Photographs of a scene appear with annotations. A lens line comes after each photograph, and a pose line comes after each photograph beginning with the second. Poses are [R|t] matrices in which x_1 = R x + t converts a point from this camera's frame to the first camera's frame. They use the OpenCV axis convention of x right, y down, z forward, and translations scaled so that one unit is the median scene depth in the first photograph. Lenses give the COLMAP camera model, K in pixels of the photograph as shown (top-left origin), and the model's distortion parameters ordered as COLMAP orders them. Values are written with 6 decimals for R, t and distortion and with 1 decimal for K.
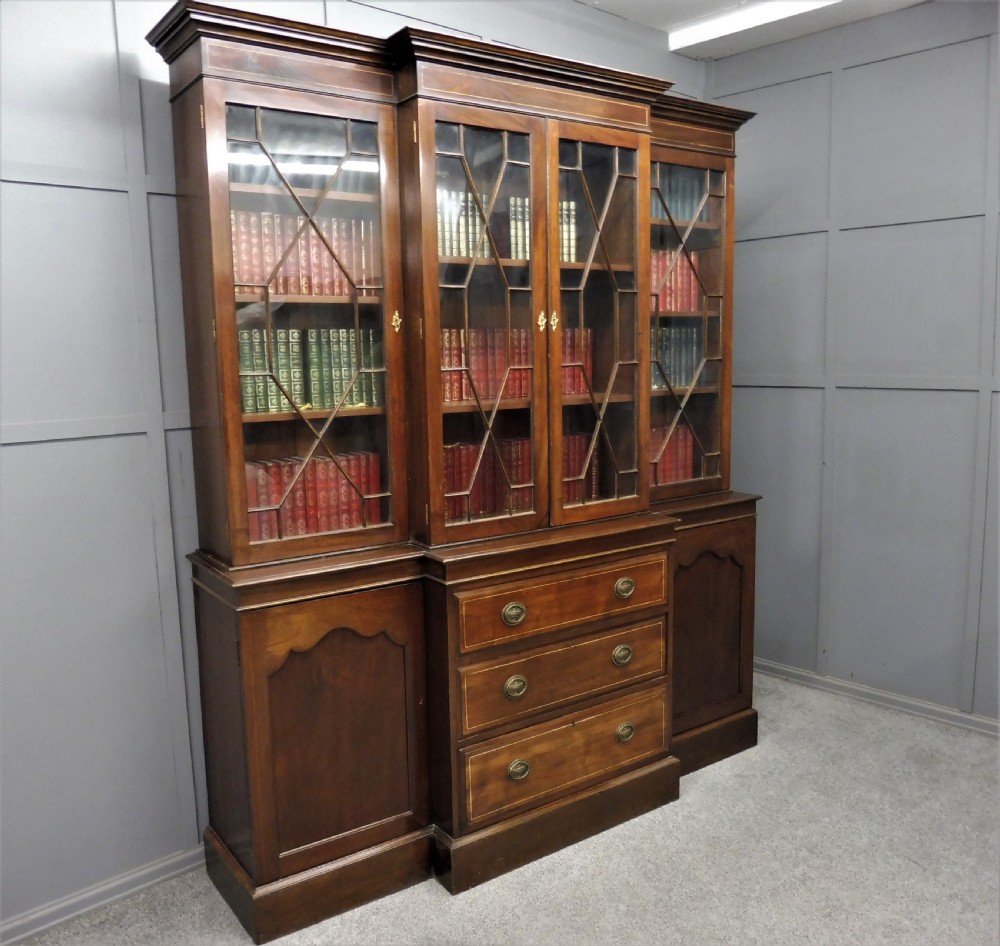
lens RADIAL K [[926.2, 0, 530.4], [0, 926.2, 479.1], [0, 0, 1]] dist [-0.030927, 0.000000]
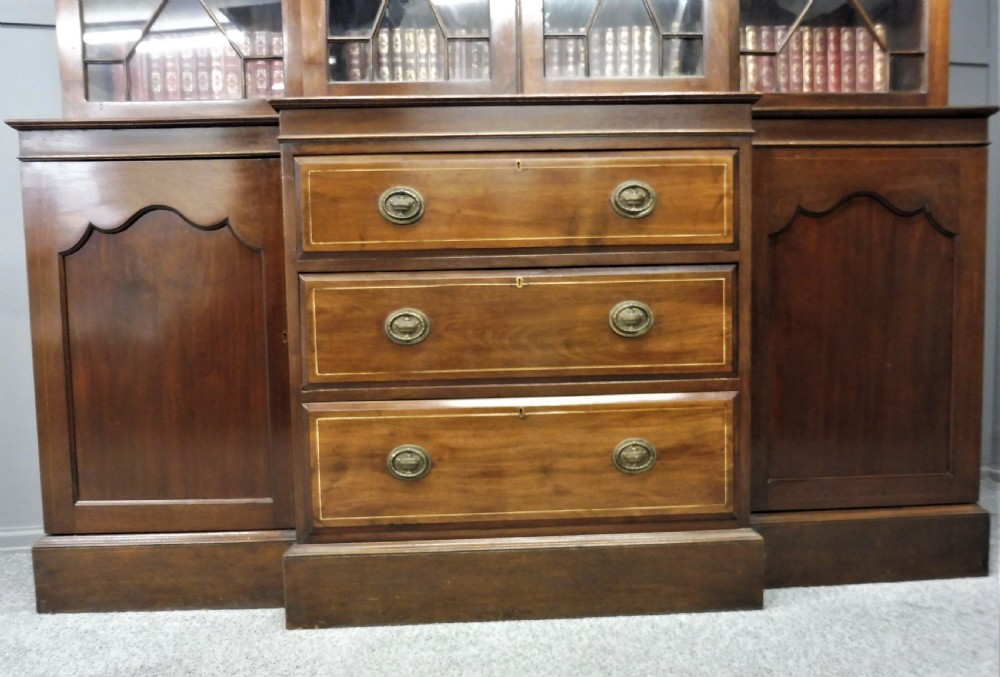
lens RADIAL K [[746.9, 0, 504.3], [0, 746.9, 391.5], [0, 0, 1]] dist [-0.037043, 0.010843]
pose [[0.825661, 0.040930, -0.562679, 0.325776], [-0.072002, 0.996854, -0.033141, 0.279712], [0.559552, 0.067877, 0.826011, 0.615428]]
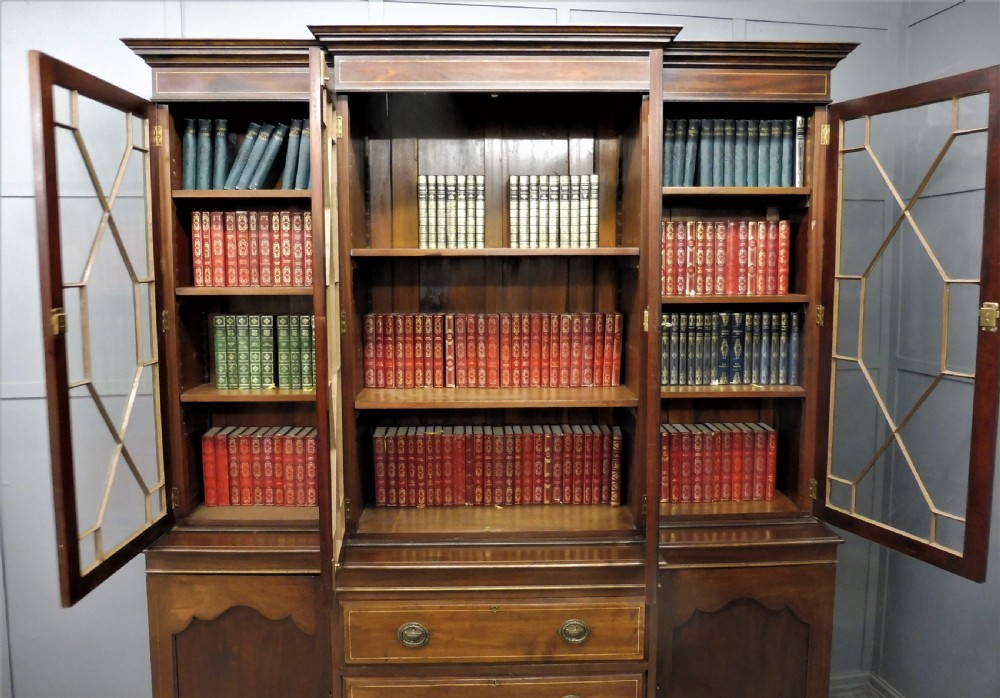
lens RADIAL K [[721.7, 0, 499.0], [0, 721.7, 327.5], [0, 0, 1]] dist [-0.036998, -0.007634]
pose [[0.817372, 0.065467, -0.572378, 0.429158], [-0.092596, 0.995534, -0.018364, -0.149313], [0.568620, 0.068010, 0.819784, 0.437992]]
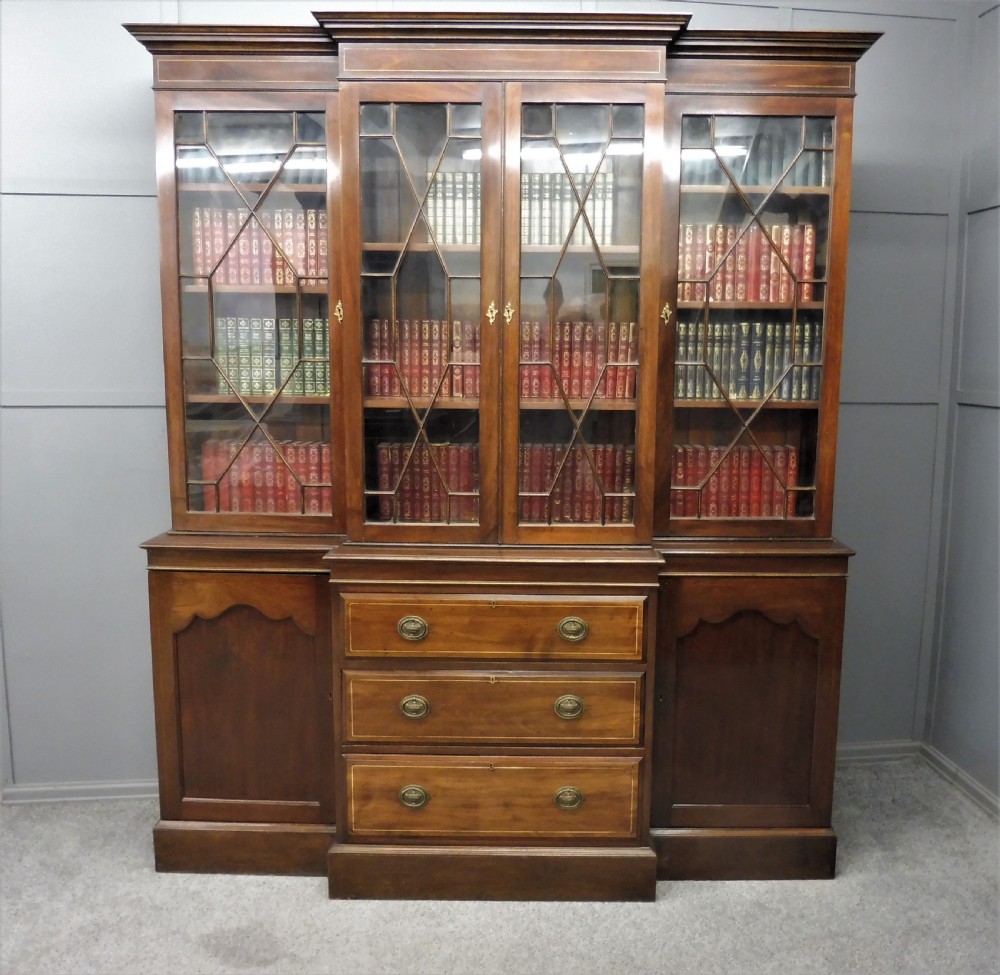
lens RADIAL K [[951.5, 0, 539.6], [0, 951.5, 483.5], [0, 0, 1]] dist [-0.032951, 0.000000]
pose [[0.801616, 0.112336, -0.587191, 0.613602], [-0.109271, 0.993173, 0.040831, -0.049806], [0.587769, 0.031432, 0.808418, 0.296609]]
